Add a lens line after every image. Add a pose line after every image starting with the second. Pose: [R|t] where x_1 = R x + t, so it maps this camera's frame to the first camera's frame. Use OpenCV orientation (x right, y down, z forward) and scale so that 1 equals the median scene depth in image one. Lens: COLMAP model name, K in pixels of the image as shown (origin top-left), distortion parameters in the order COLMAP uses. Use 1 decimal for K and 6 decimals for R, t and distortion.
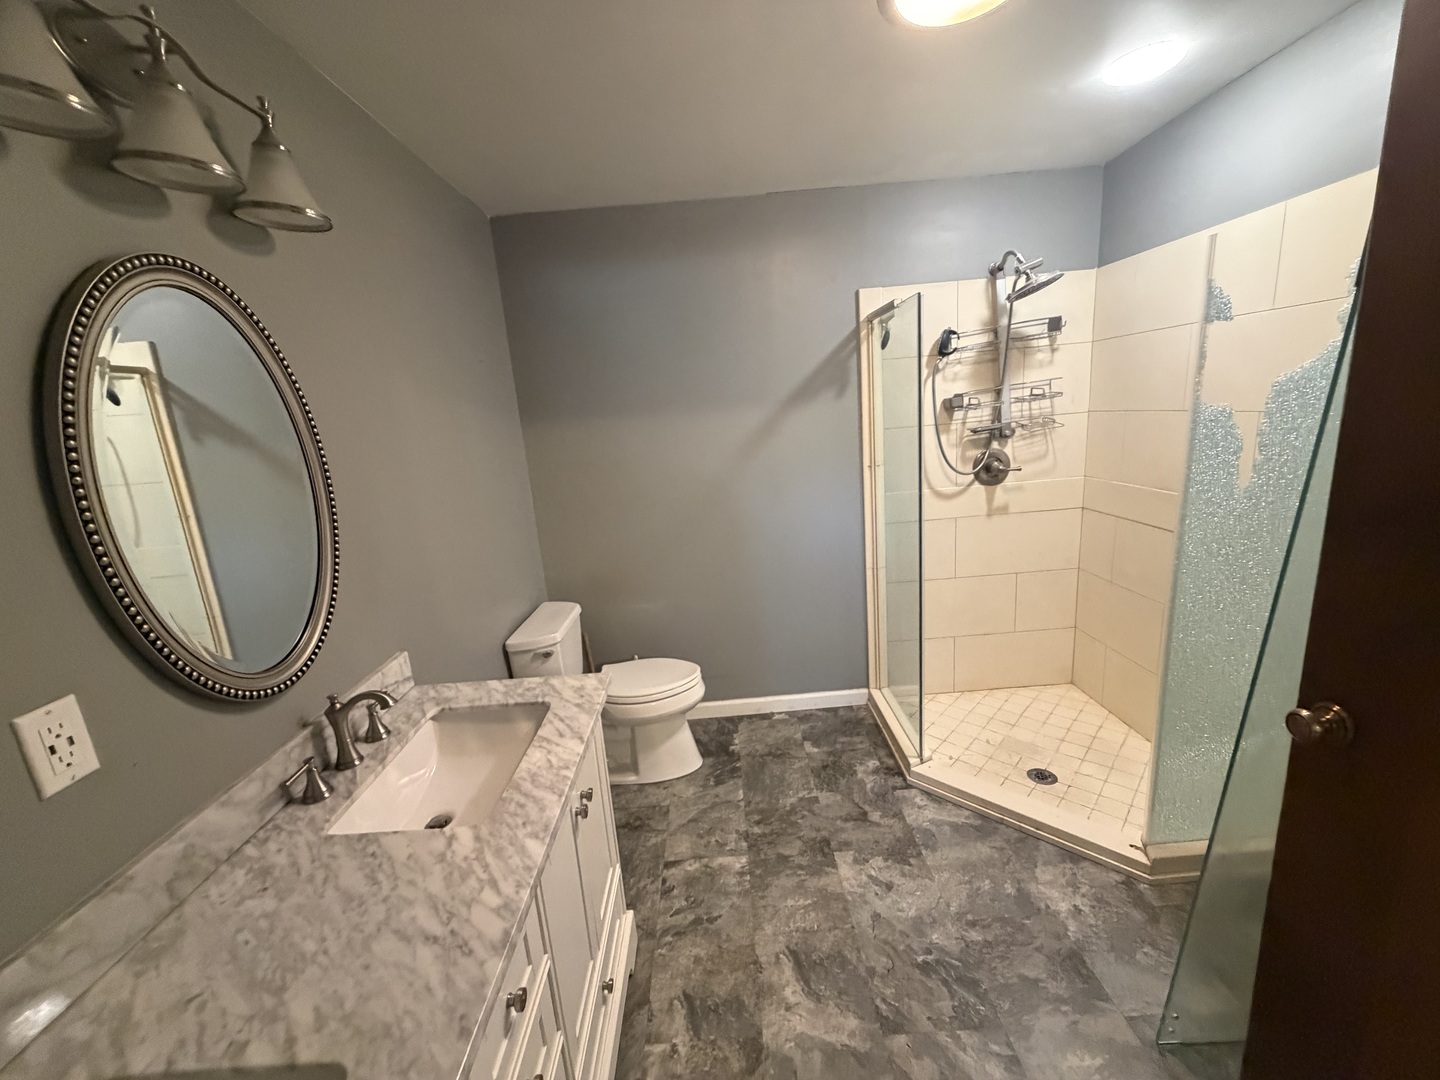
lens RADIAL K [[572.5, 0, 723.1], [0, 572.5, 538.7], [0, 0, 1]] dist [0.000666, -0.000056]
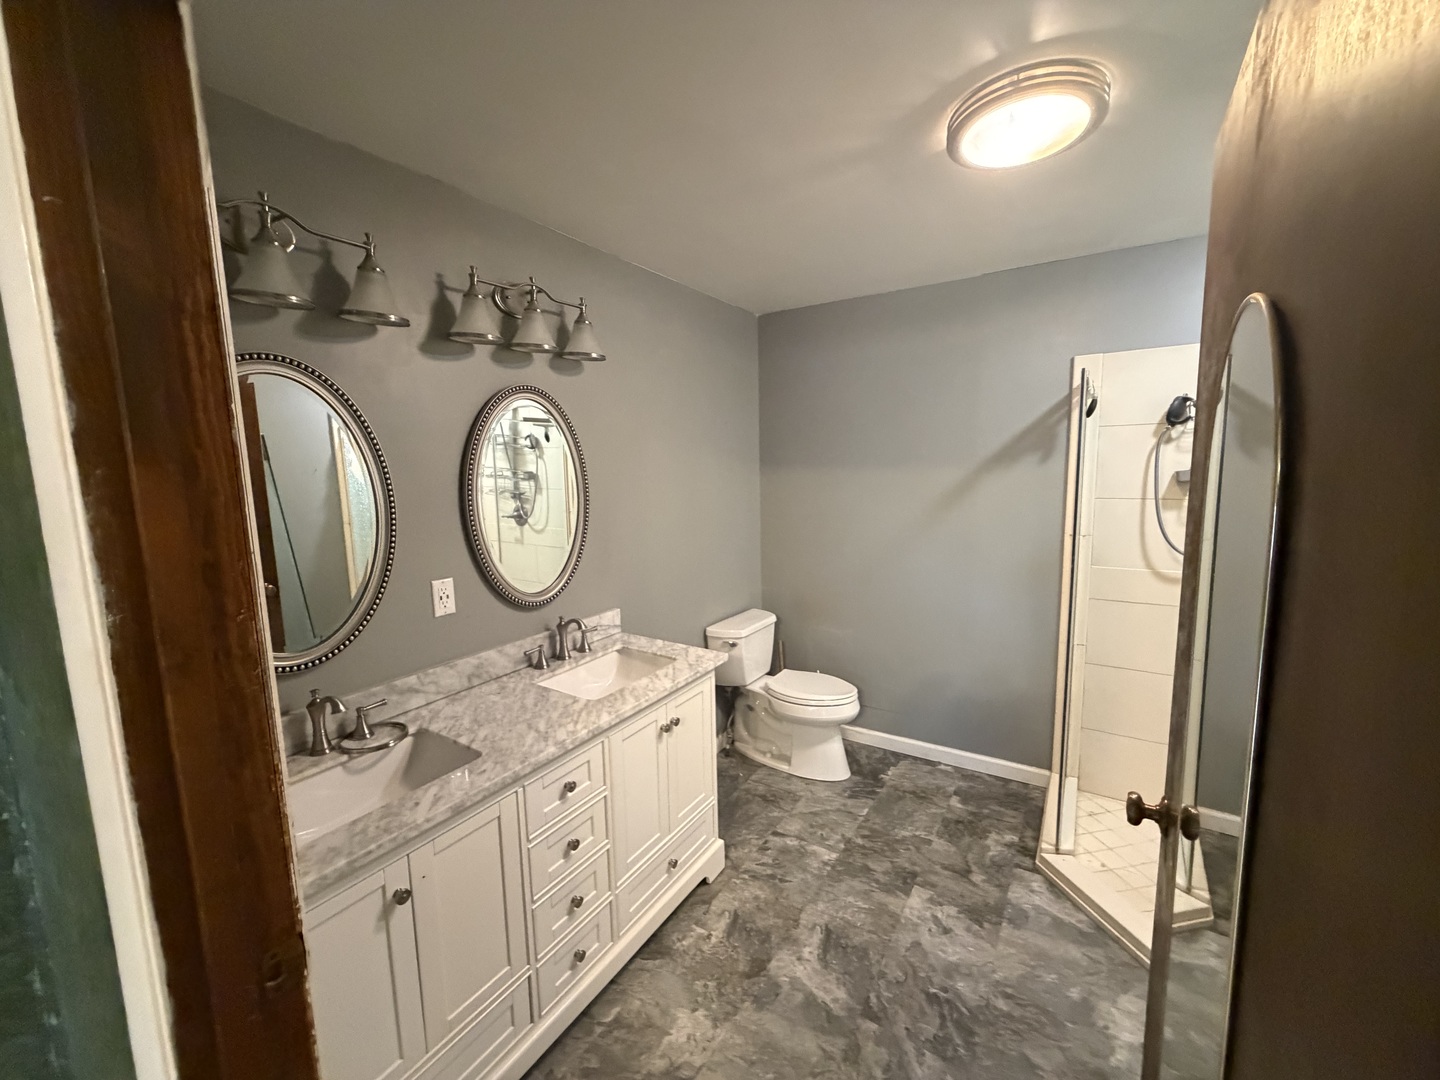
lens RADIAL K [[572.5, 0, 723.1], [0, 572.5, 538.7], [0, 0, 1]] dist [0.000666, -0.000056]
pose [[0.834509, 0.130713, -0.535265, 0.436904], [-0.165233, 0.986111, -0.016797, -0.012483], [0.525635, 0.102461, 0.844517, -0.175679]]
